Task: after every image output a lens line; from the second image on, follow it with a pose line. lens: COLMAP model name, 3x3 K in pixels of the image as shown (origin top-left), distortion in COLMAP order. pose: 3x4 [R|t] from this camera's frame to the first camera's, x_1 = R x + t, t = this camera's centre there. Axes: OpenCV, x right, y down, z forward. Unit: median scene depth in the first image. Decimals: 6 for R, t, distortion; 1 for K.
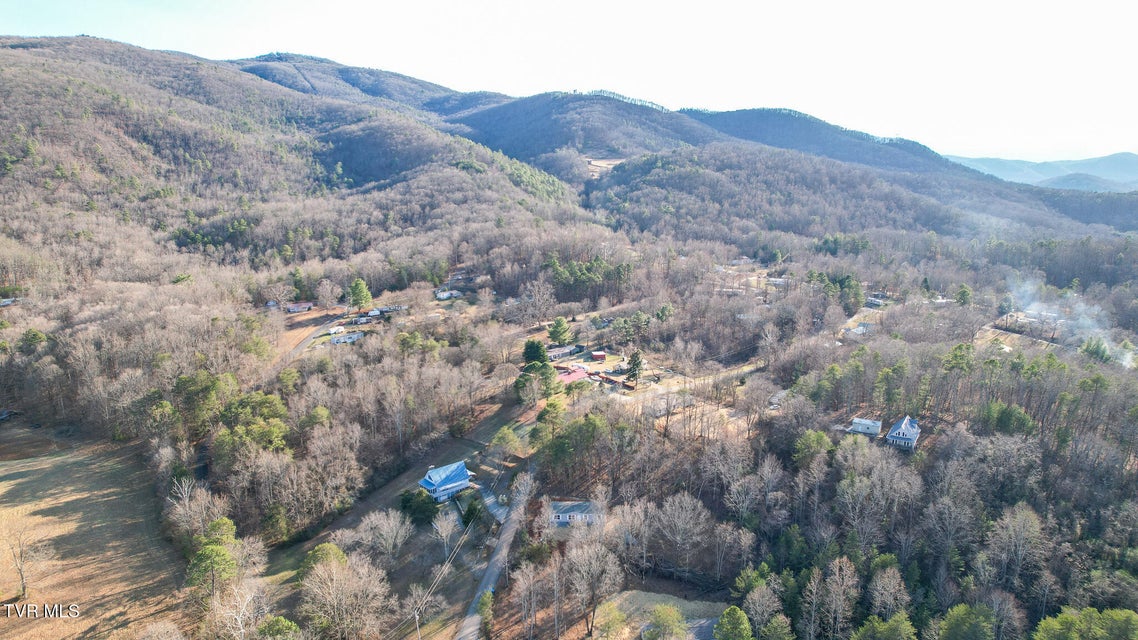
lens RADIAL K [[737.9, 0, 572.0], [0, 737.9, 317.7], [0, 0, 1]] dist [-0.067418, 0.058534]
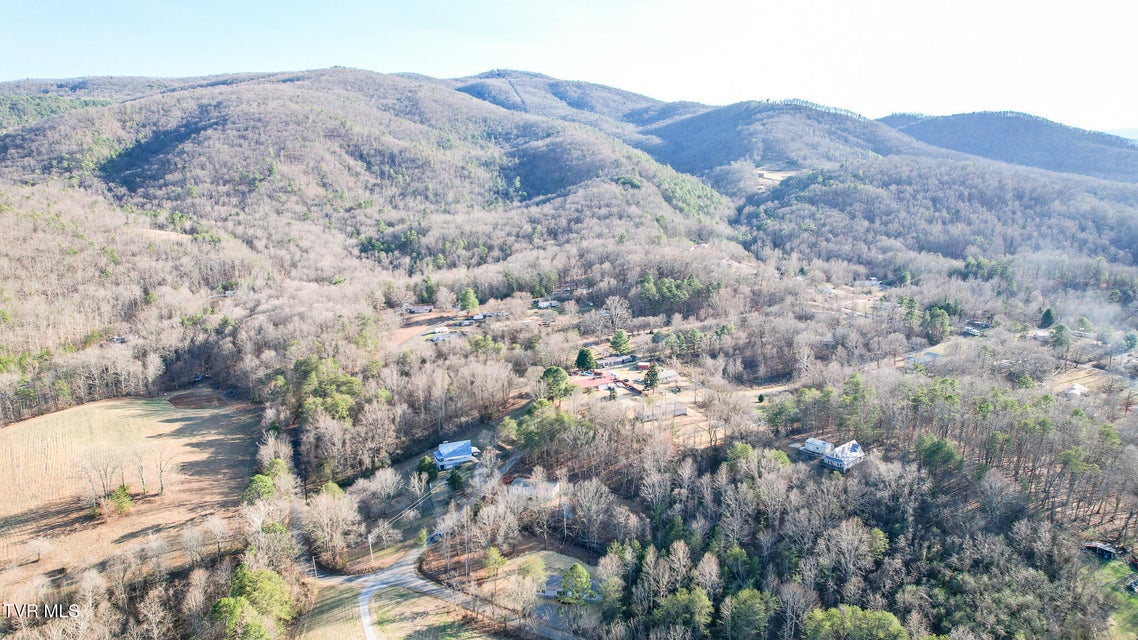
lens RADIAL K [[737.9, 0, 568.2], [0, 737.9, 319.2], [0, 0, 1]] dist [-0.067418, 0.058534]
pose [[0.955837, 0.053230, -0.289036, 0.210908], [-0.054159, 0.998521, 0.004789, -0.016492], [0.288863, 0.011077, 0.957306, -0.096682]]
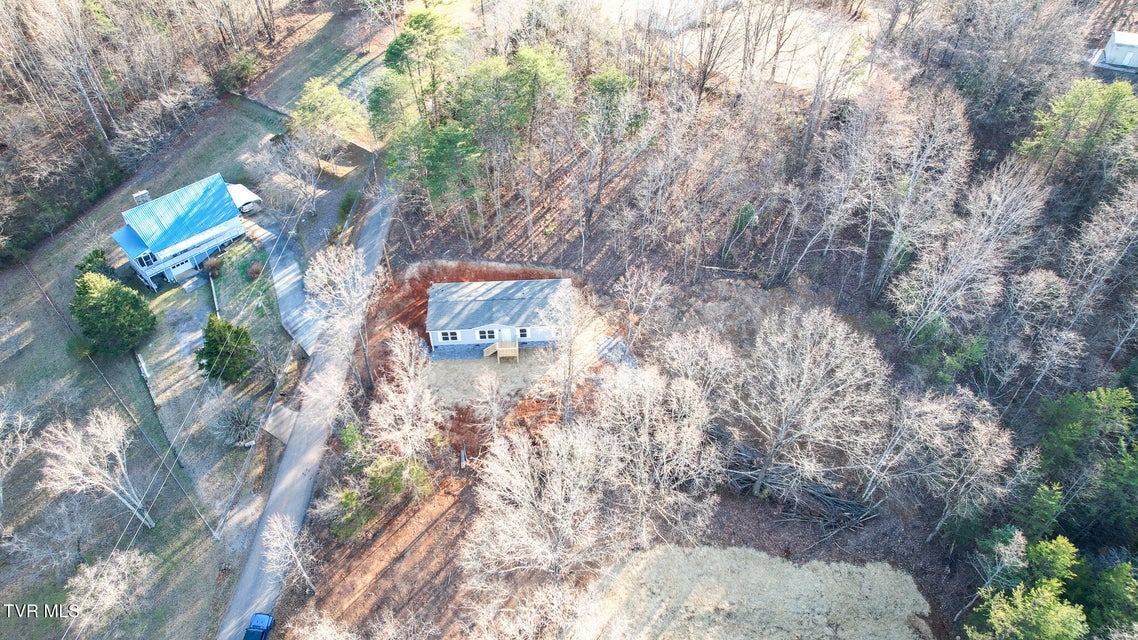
lens RADIAL K [[737.9, 0, 568.7], [0, 737.9, 326.2], [0, 0, 1]] dist [-0.067418, 0.058534]
pose [[0.996187, -0.055094, 0.067645, 0.008367], [0.011752, 0.853046, 0.521703, 0.032854], [-0.086447, -0.518918, 0.850441, 0.337337]]
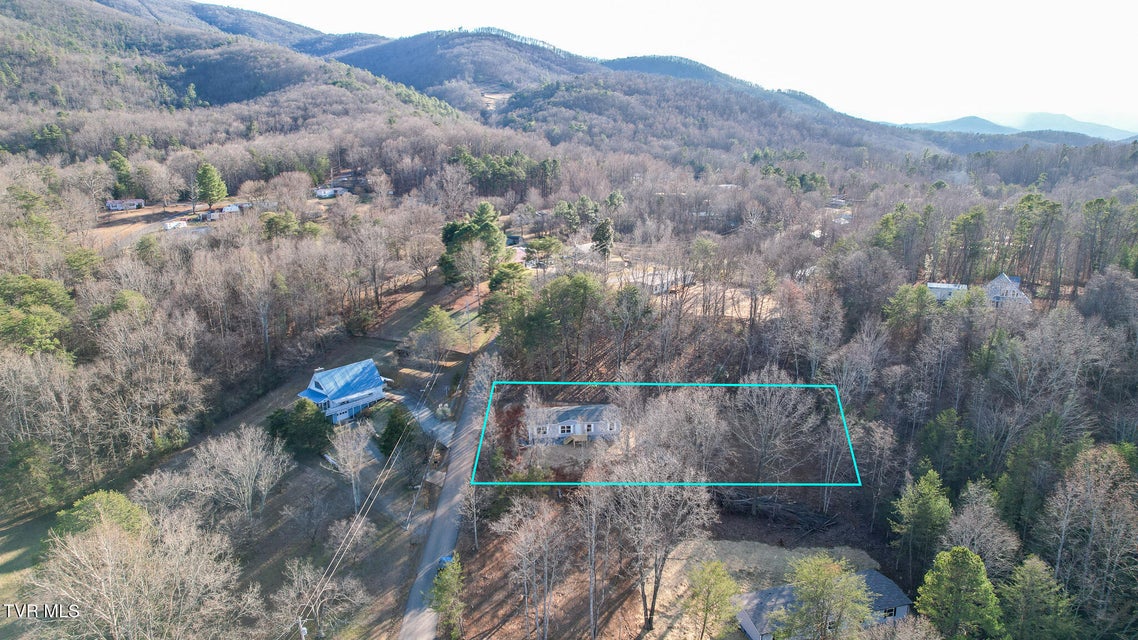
lens RADIAL K [[737.9, 0, 572.5], [0, 737.9, 315.8], [0, 0, 1]] dist [-0.067418, 0.058534]
pose [[0.987731, -0.035442, 0.152090, -0.042206], [0.028834, 0.998551, 0.045435, 0.077027], [-0.153480, -0.040492, 0.987322, 0.207441]]
